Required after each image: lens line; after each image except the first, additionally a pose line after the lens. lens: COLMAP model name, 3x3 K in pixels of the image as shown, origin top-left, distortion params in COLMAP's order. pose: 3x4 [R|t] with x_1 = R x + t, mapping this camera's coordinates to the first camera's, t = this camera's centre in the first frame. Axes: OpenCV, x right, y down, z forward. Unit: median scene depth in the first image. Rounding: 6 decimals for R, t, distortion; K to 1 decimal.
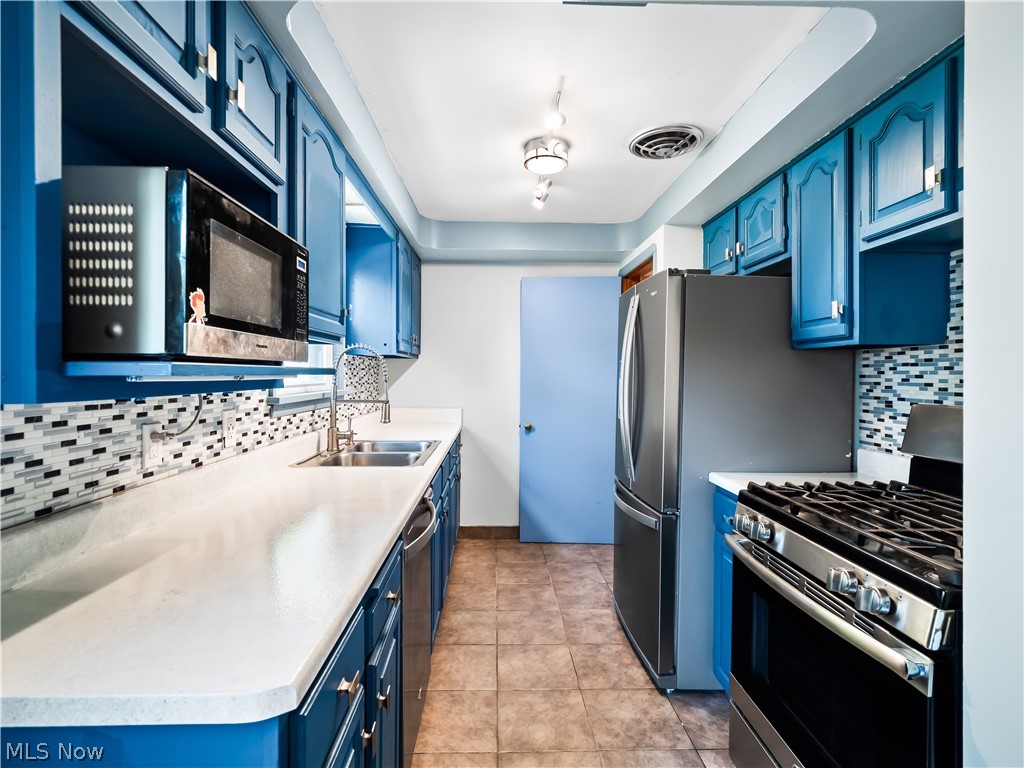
lens RADIAL K [[499.3, 0, 509.7], [0, 499.3, 375.5], [0, 0, 1]] dist [0.003594, -0.000134]
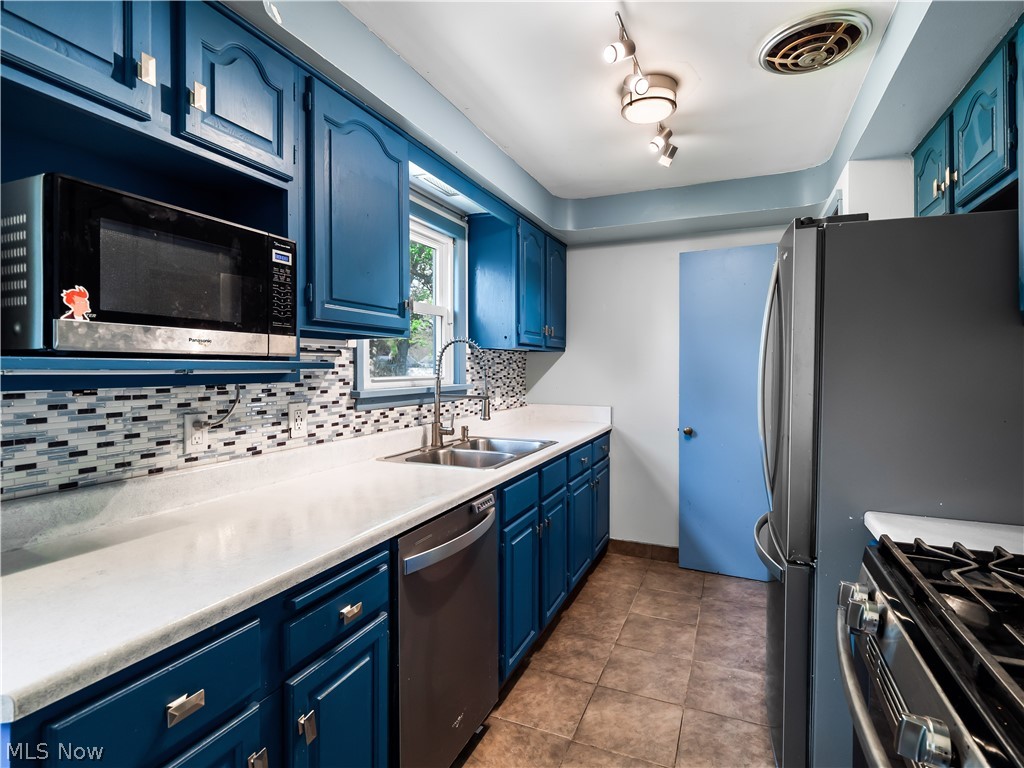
lens RADIAL K [[523.6, 0, 520.0], [0, 523.6, 369.8], [0, 0, 1]] dist [0.001444, -0.001408]
pose [[0.910024, -0.001895, -0.414550, 0.279428], [0.001607, 0.999998, -0.001043, 0.001427], [0.414552, 0.000283, 0.910026, 0.162135]]
